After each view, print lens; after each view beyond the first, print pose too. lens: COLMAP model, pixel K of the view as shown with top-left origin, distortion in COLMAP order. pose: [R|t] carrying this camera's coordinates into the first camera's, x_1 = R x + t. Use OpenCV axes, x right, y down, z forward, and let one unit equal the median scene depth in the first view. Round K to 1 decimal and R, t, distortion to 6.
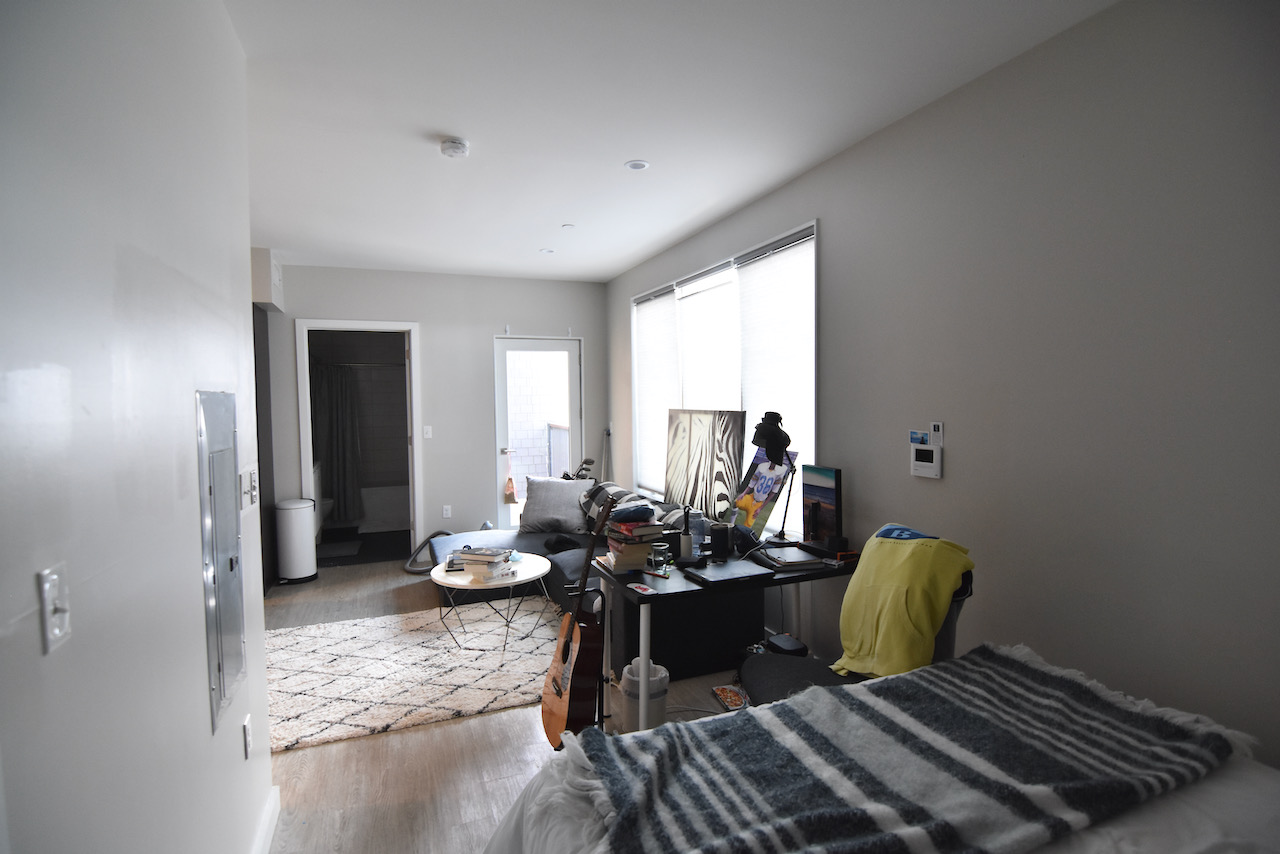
lens RADIAL K [[622.4, 0, 633.1], [0, 622.4, 432.1], [0, 0, 1]] dist [-0.008839, -0.008906]
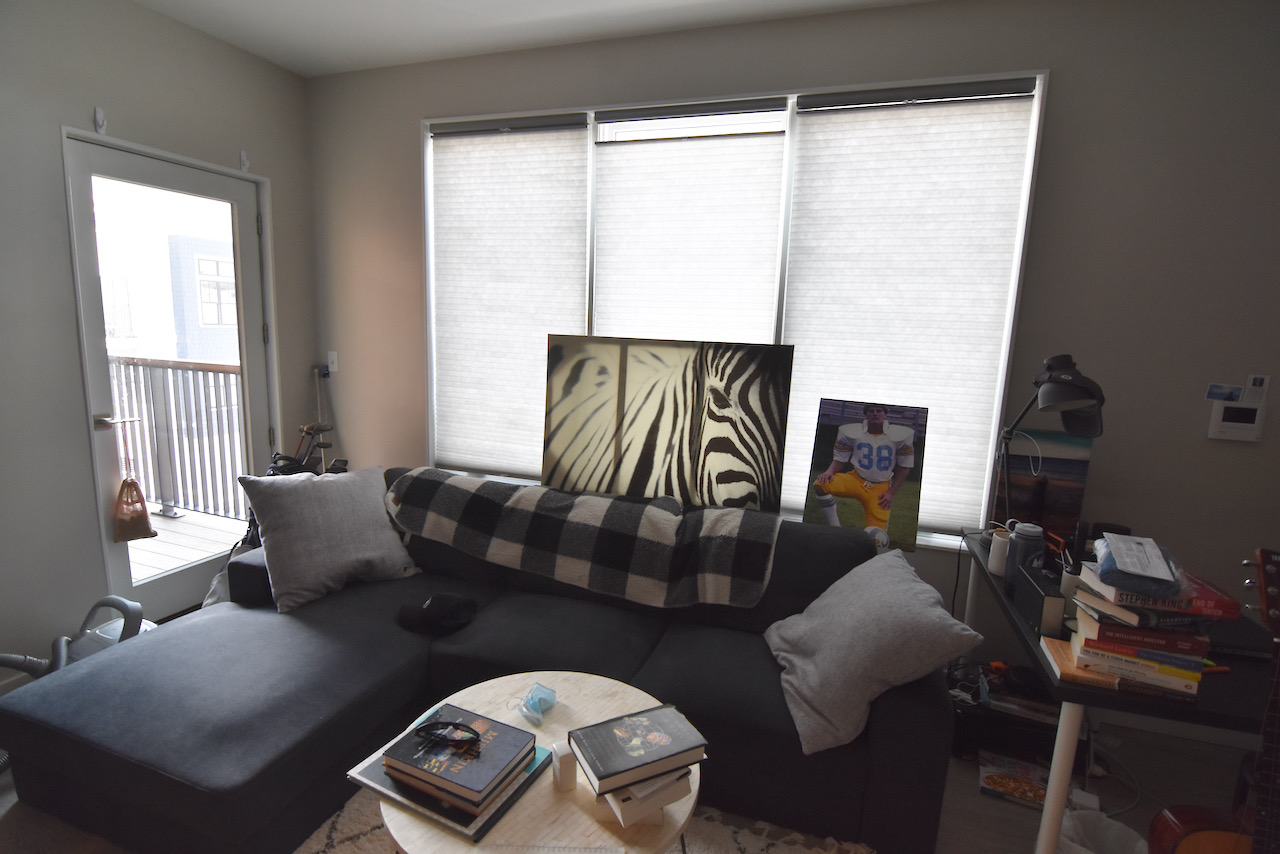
lens RADIAL K [[622.4, 0, 634.4], [0, 622.4, 433.3], [0, 0, 1]] dist [-0.008839, -0.008906]
pose [[0.651875, -0.091238, 0.752818, -0.413461], [-0.005107, 0.992185, 0.124670, -0.021837], [-0.758310, -0.085114, 0.646314, 0.660032]]
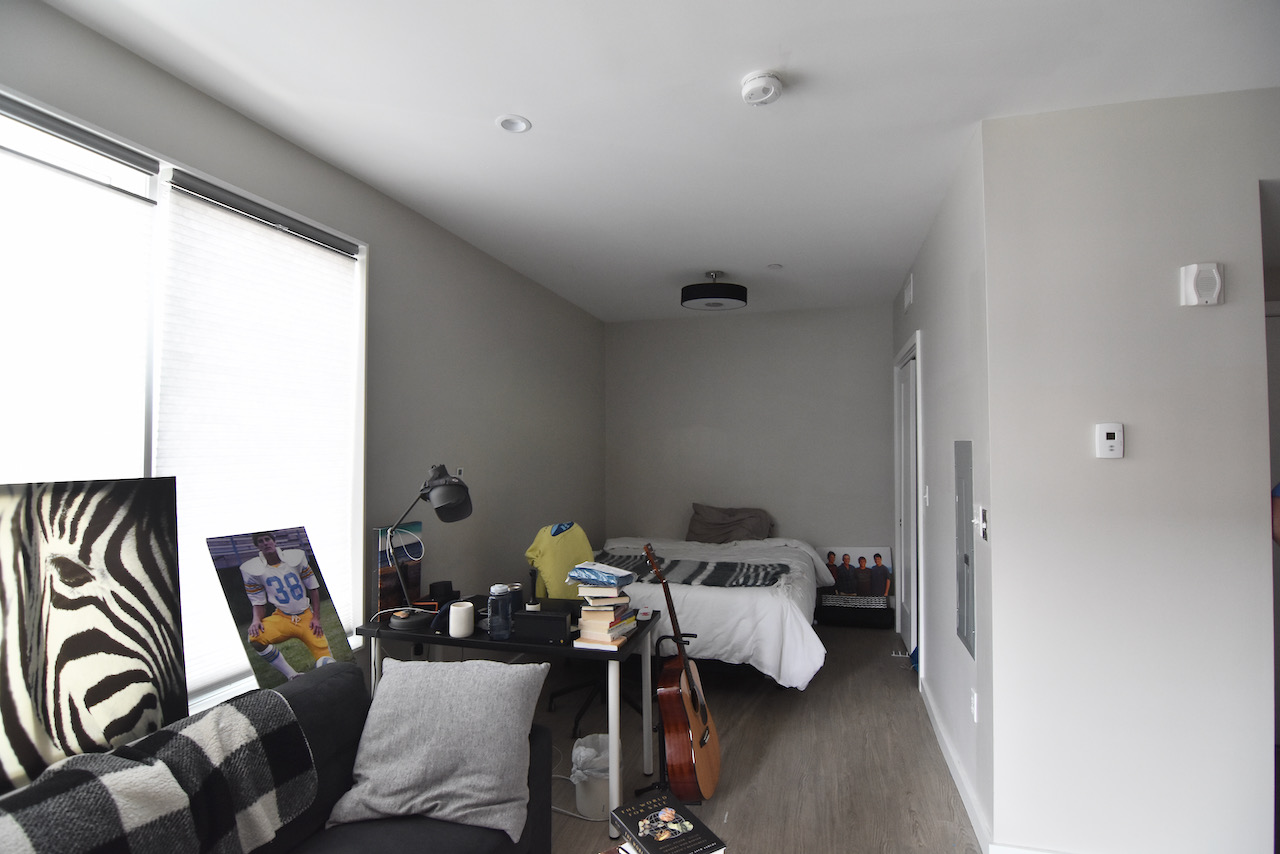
lens RADIAL K [[622.4, 0, 640.7], [0, 622.4, 433.2], [0, 0, 1]] dist [-0.008839, -0.008906]
pose [[-0.793687, 0.025329, 0.607799, -0.398507], [0.042801, 0.998982, 0.014261, -0.056853], [-0.606819, 0.037334, -0.793963, 1.107497]]
